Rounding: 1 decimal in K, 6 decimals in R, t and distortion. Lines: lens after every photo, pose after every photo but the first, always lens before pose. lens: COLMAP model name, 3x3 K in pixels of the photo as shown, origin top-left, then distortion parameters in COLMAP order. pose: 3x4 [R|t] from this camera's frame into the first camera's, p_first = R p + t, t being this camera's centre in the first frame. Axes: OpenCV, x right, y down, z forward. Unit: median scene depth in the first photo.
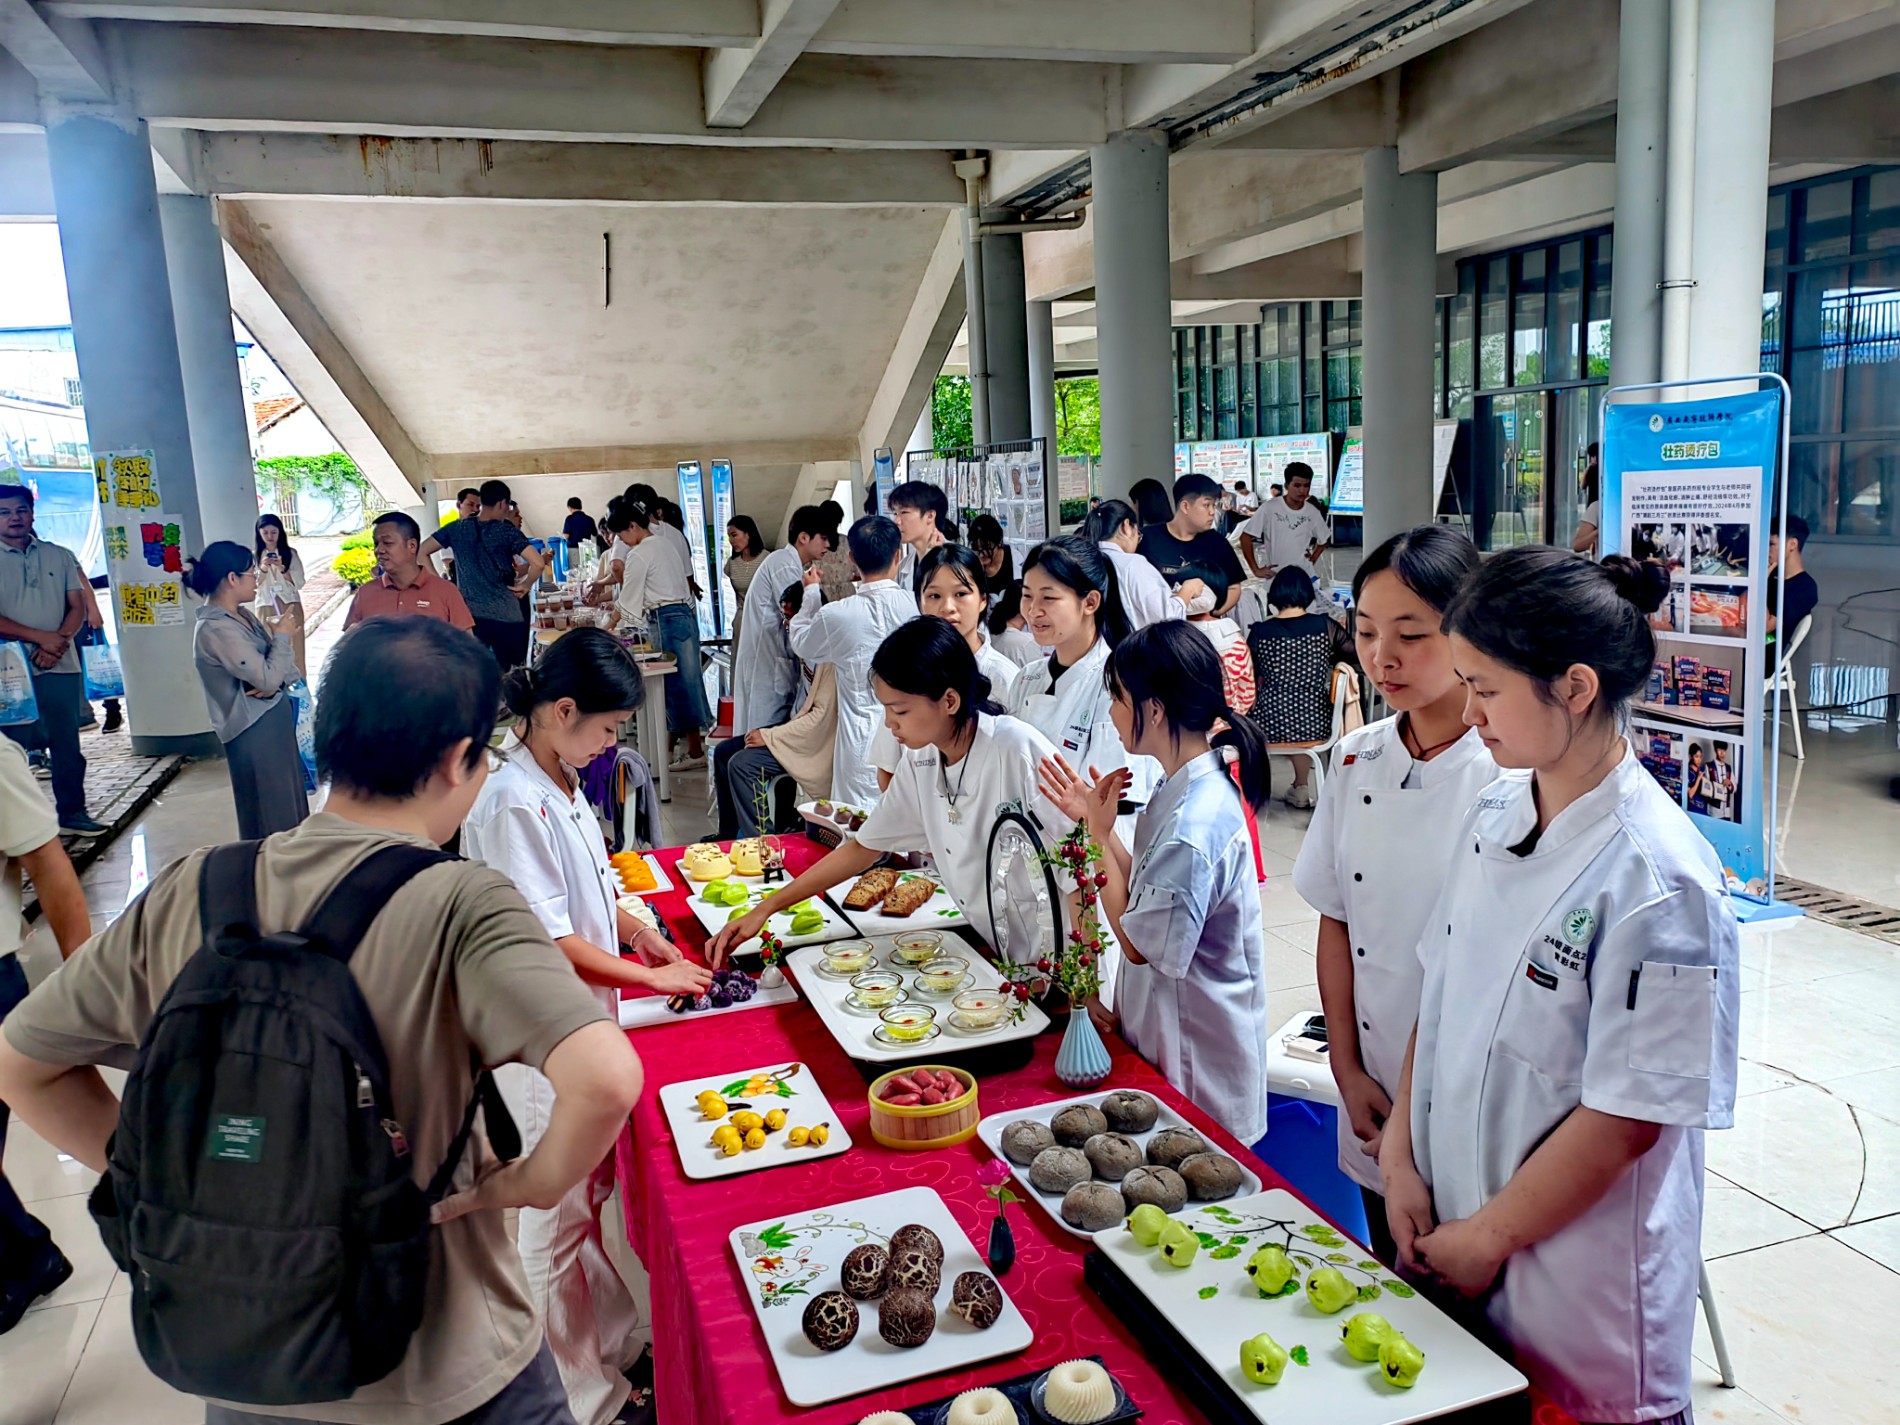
lens RADIAL K [[1492.5, 0, 950.0], [0, 1492.5, 712.5], [0, 0, 1]] dist [-0.002314, -0.000235]
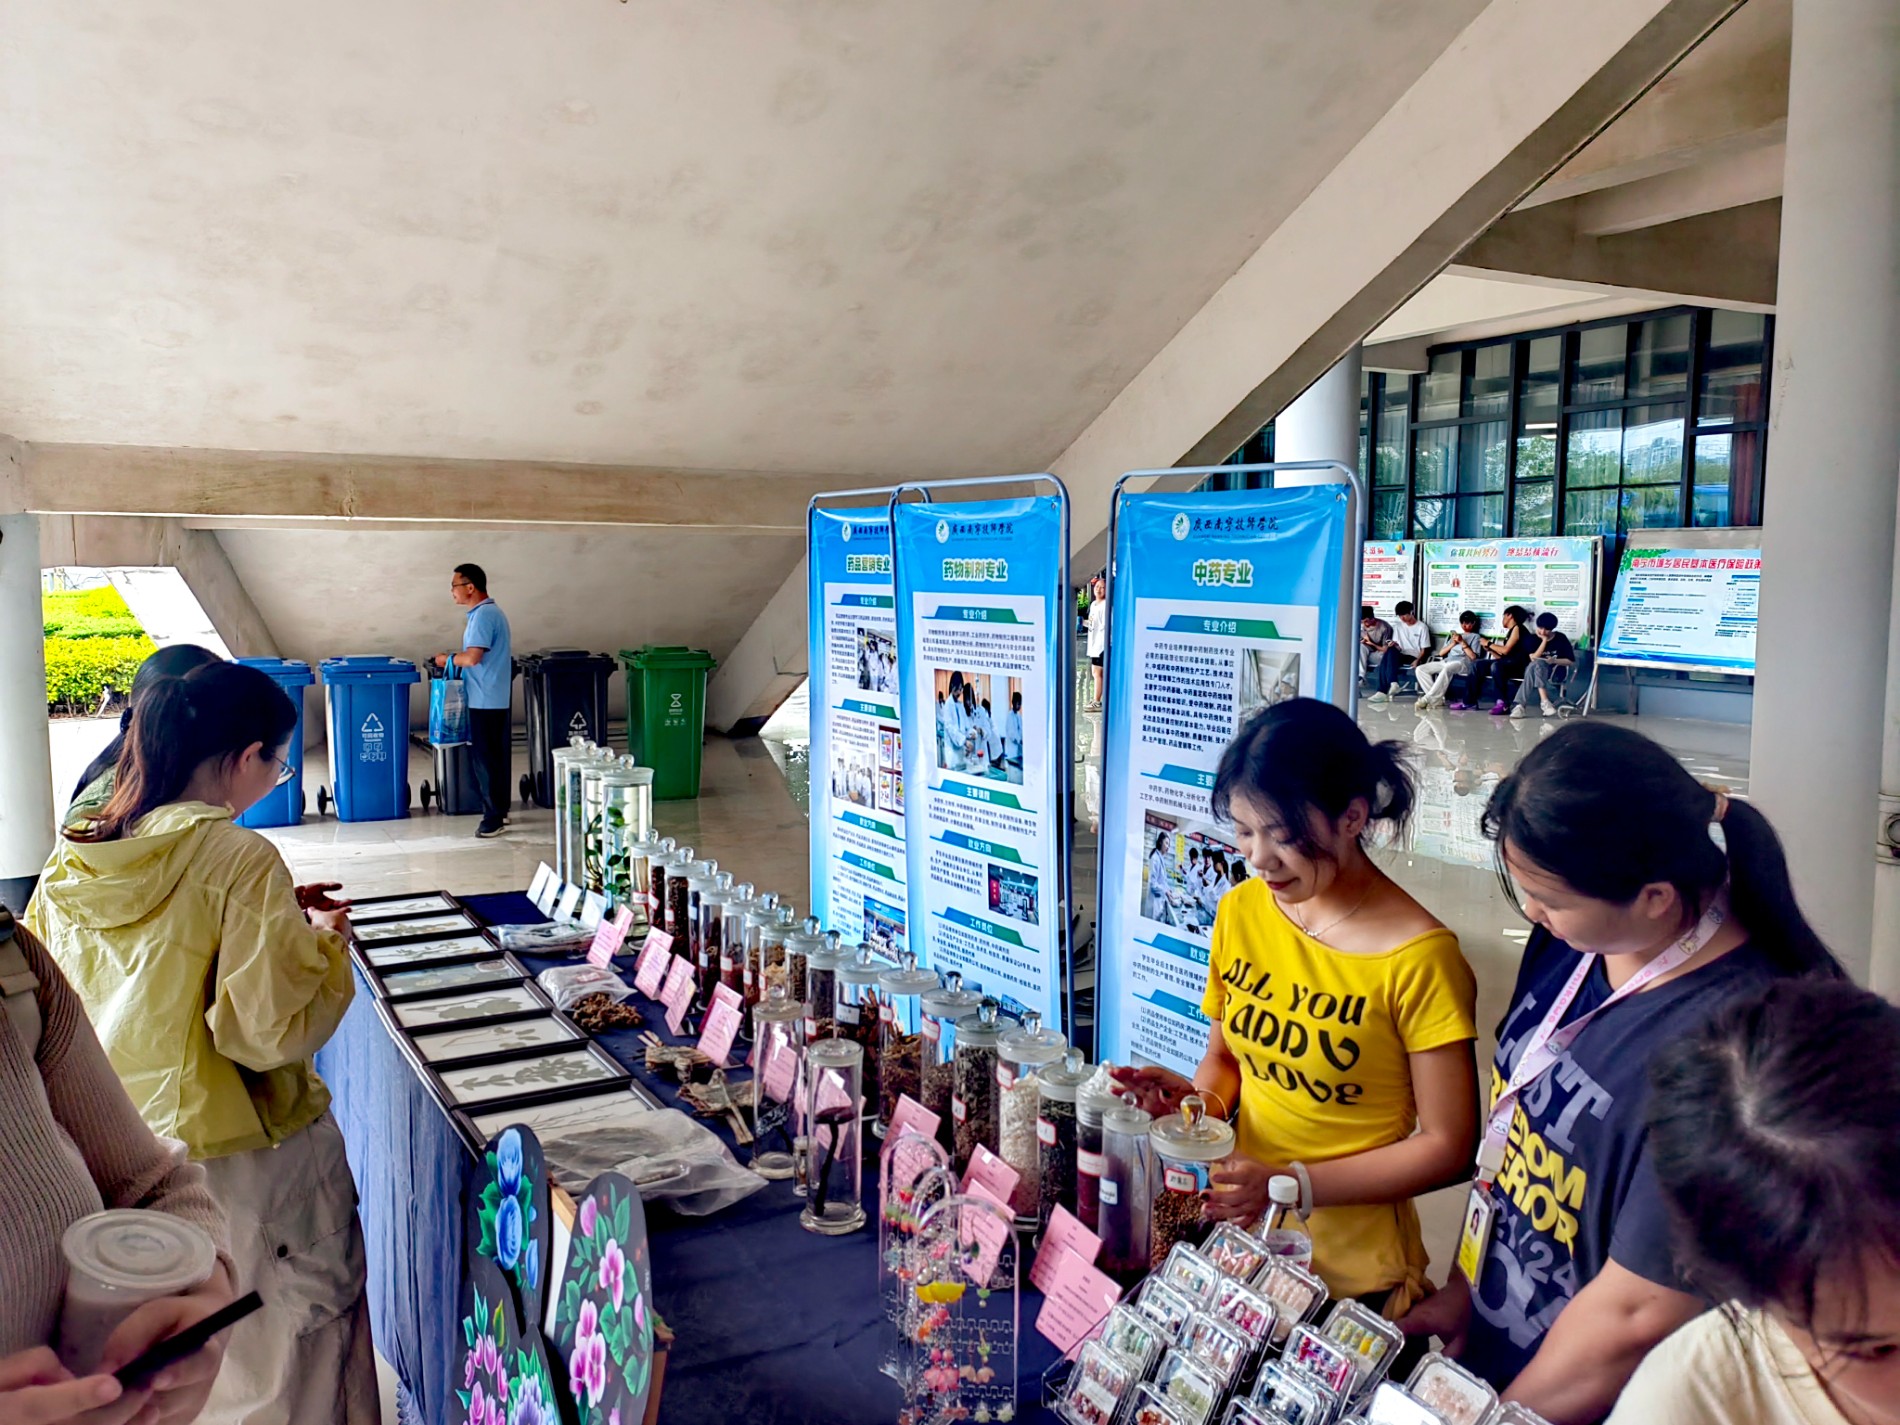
lens RADIAL K [[1492.5, 0, 950.0], [0, 1492.5, 712.5], [0, 0, 1]] dist [-0.002314, -0.000235]
pose [[0.979662, 0.028254, 0.198654, -0.192315], [-0.014188, 0.997313, -0.071876, -0.084320], [-0.200151, 0.067596, 0.977431, 0.592045]]
